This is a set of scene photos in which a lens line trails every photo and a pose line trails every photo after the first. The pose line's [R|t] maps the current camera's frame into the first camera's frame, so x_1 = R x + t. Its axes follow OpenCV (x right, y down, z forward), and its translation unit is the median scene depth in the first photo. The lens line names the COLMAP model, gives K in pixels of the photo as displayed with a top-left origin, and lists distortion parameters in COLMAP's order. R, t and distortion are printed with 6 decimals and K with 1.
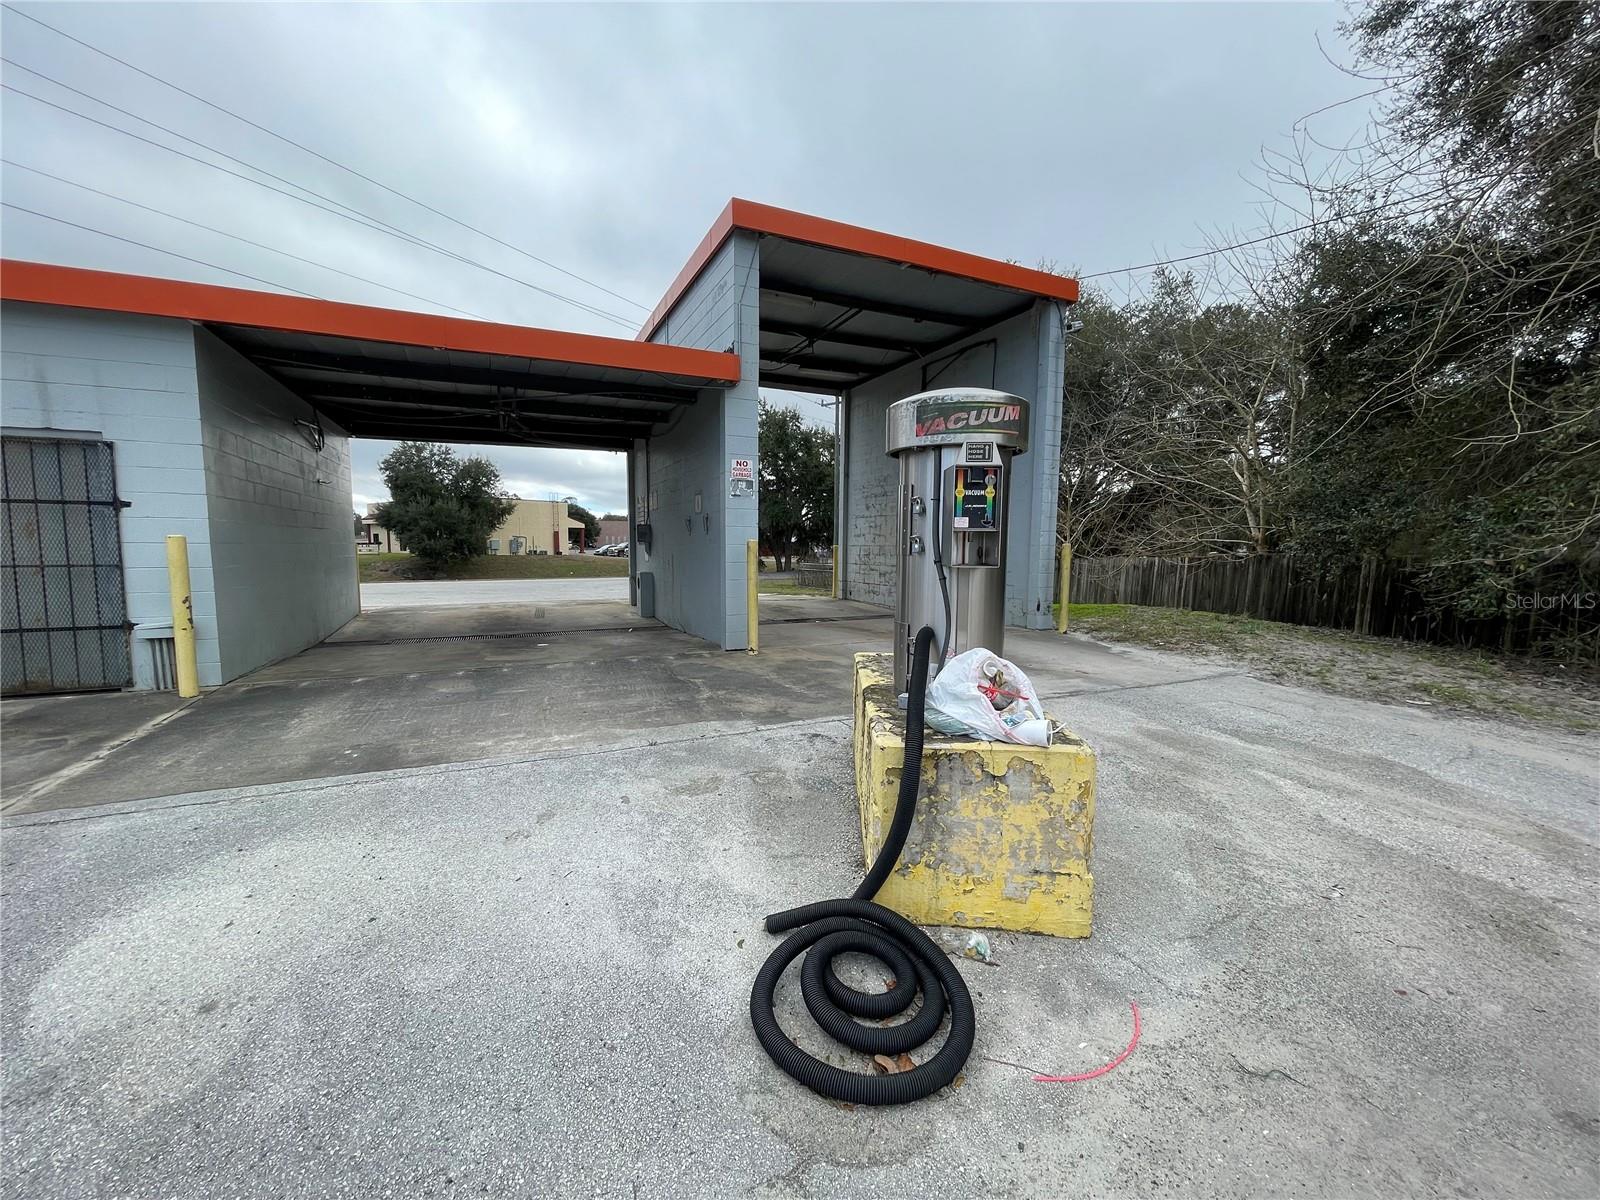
lens RADIAL K [[642.9, 0, 794.3], [0, 642.9, 607.7], [0, 0, 1]] dist [-0.000851, -0.000393]
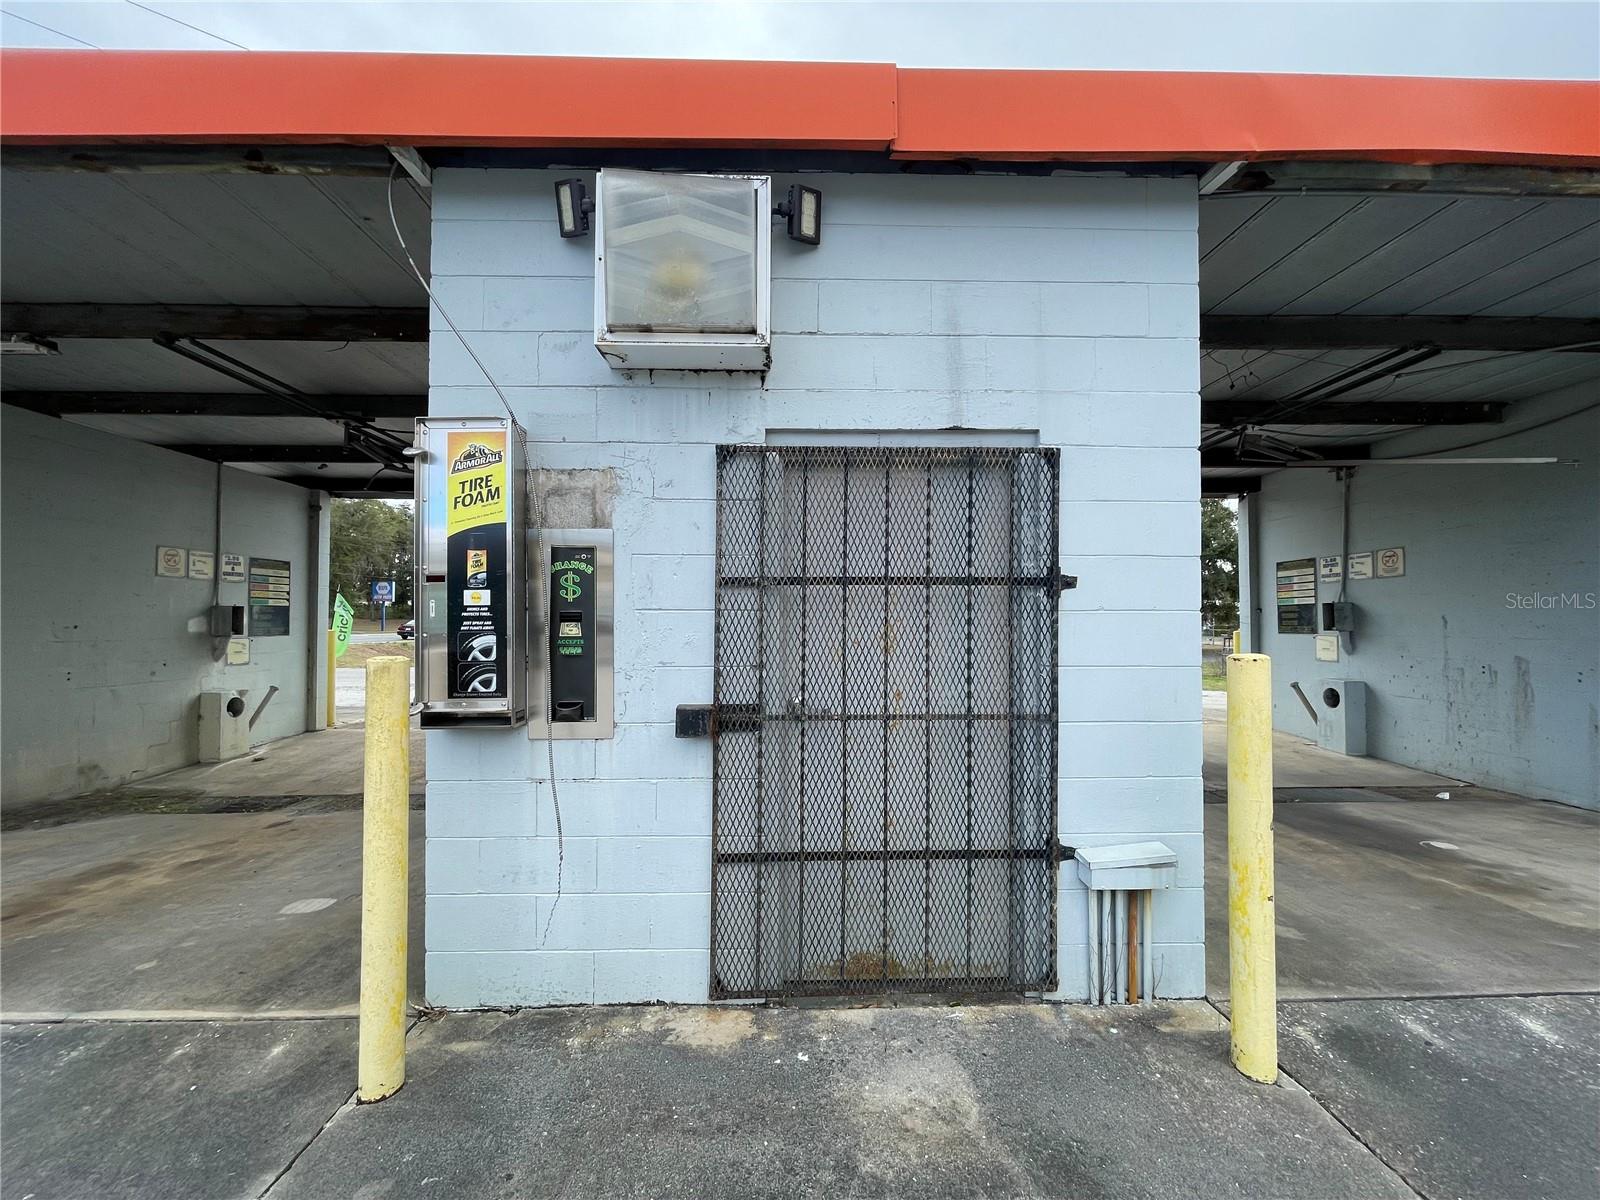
lens RADIAL K [[642.9, 0, 798.8], [0, 642.9, 609.6], [0, 0, 1]] dist [-0.000851, -0.000393]
pose [[0.919447, -0.014565, -0.392943, -0.769930], [-0.031338, 0.993421, -0.110151, -0.063738], [0.391962, 0.113592, 0.912942, 0.378768]]
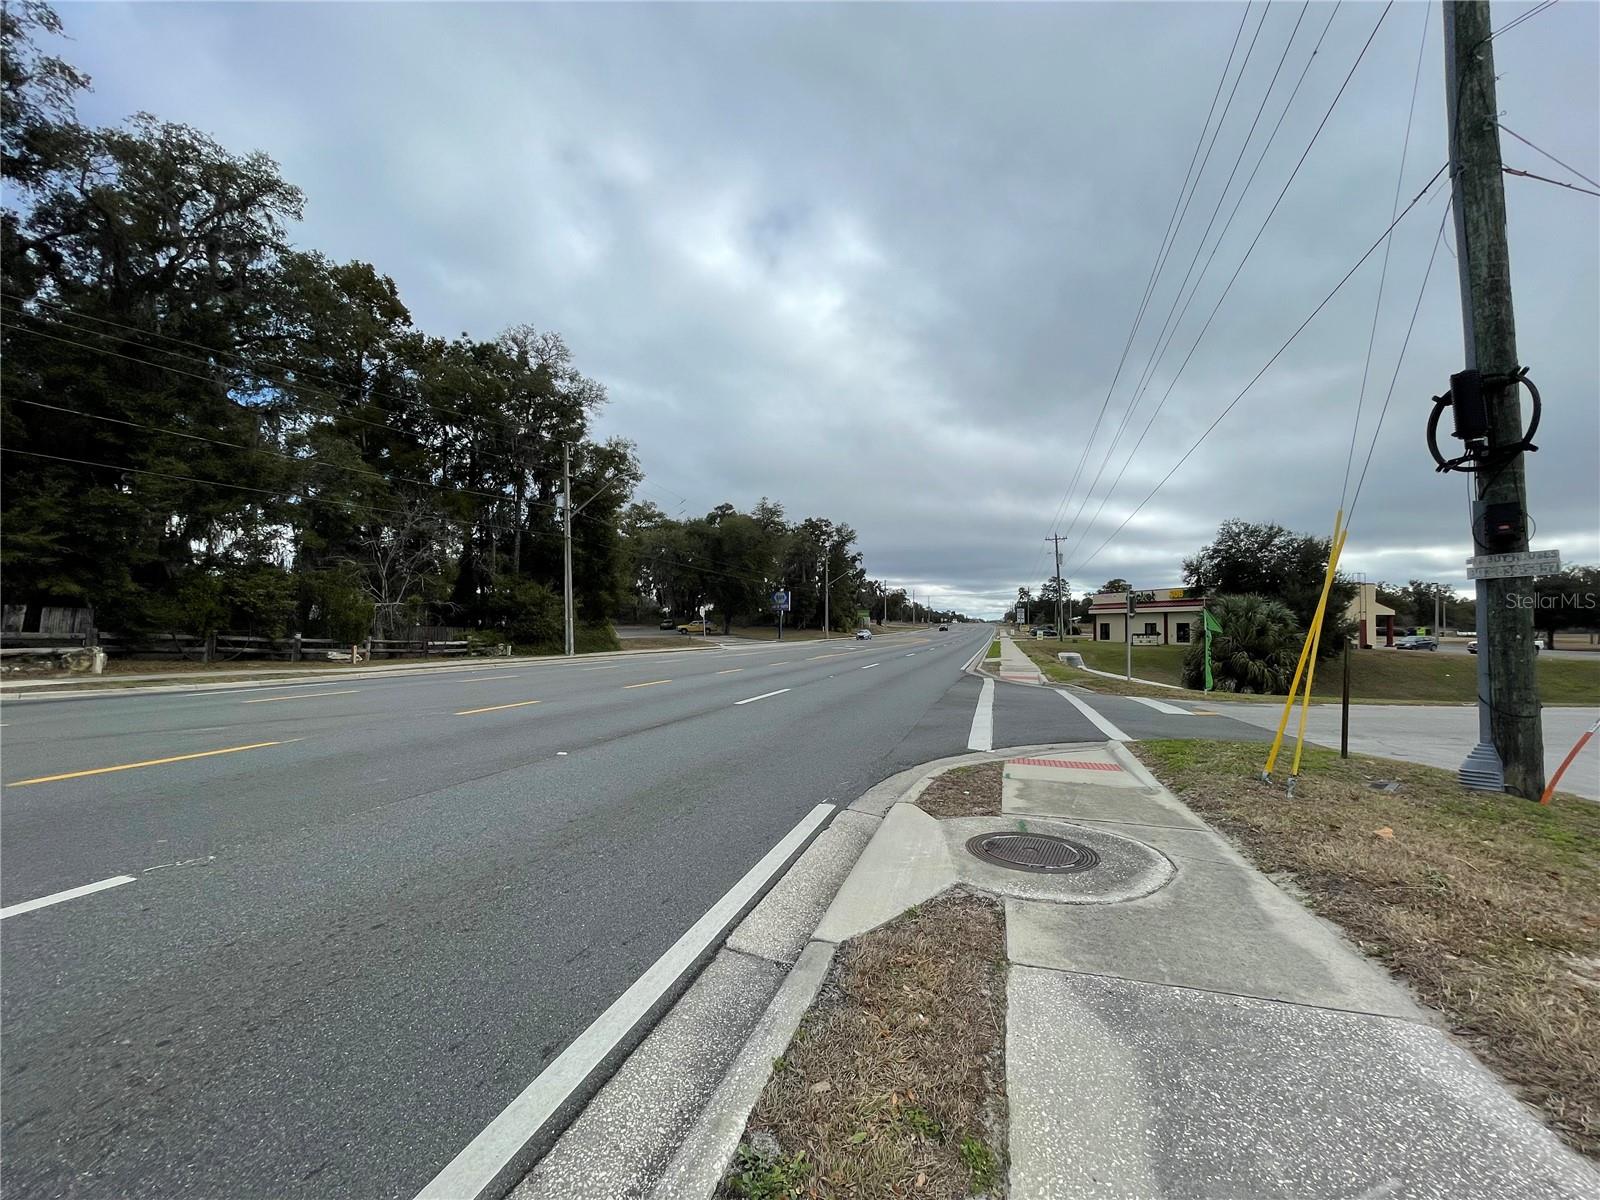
lens RADIAL K [[642.9, 0, 789.8], [0, 642.9, 598.3], [0, 0, 1]] dist [-0.000851, -0.000393]
pose [[0.742285, -0.031716, -0.669334, -3.926438], [-0.065038, 0.990753, -0.119073, -0.038623], [0.666921, 0.131918, 0.733358, -0.768427]]
